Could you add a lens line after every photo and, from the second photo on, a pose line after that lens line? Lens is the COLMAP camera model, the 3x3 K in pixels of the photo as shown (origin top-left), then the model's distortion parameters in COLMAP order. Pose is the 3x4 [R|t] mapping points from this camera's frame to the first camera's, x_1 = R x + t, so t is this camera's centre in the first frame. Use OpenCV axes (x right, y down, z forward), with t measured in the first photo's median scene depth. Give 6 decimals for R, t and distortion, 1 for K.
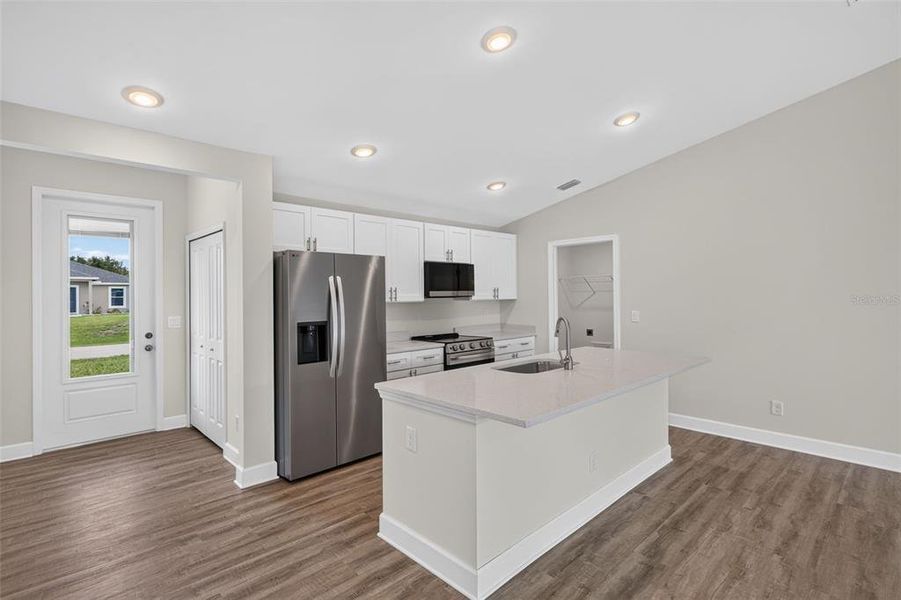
lens RADIAL K [[424.1, 0, 446.9], [0, 424.1, 294.9], [0, 0, 1]] dist [0.001457, -0.002064]
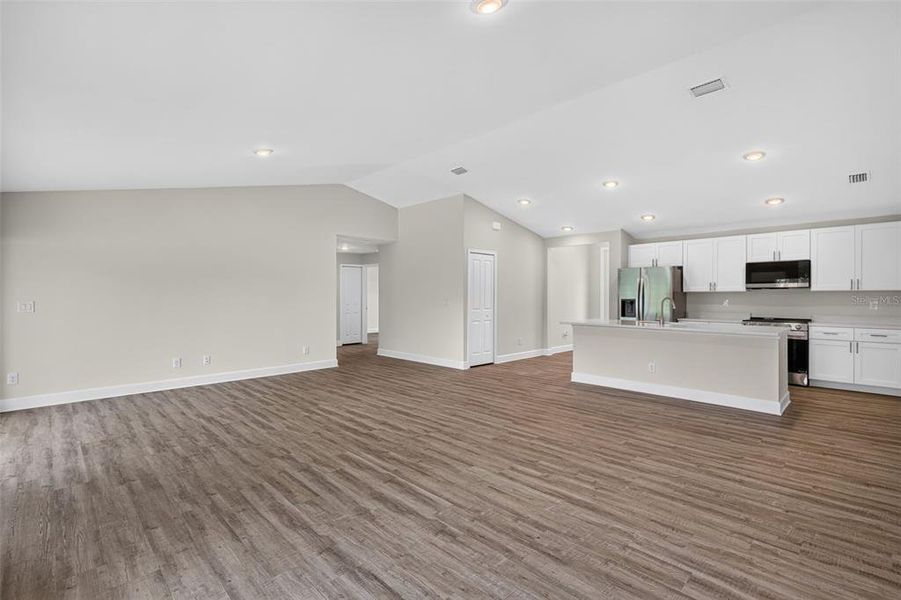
lens RADIAL K [[424.1, 0, 449.7], [0, 424.1, 298.1], [0, 0, 1]] dist [0.001457, -0.002064]
pose [[0.004295, 0.016464, -0.999855, 1.300109], [-0.002347, 0.999862, 0.016454, 0.017506], [0.999988, 0.002276, 0.004333, 0.006316]]
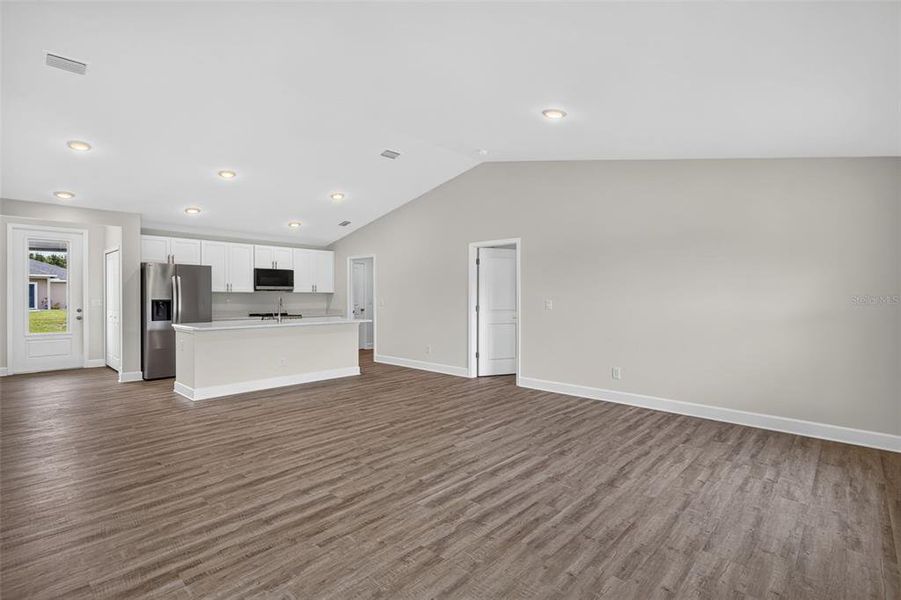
lens RADIAL K [[424.1, 0, 455.5], [0, 424.1, 300.9], [0, 0, 1]] dist [0.001457, -0.002064]
pose [[0.997990, 0.009048, 0.062718, 0.609826], [-0.009621, 0.999915, 0.008838, 0.026558], [-0.062633, -0.009423, 0.997992, -0.690152]]
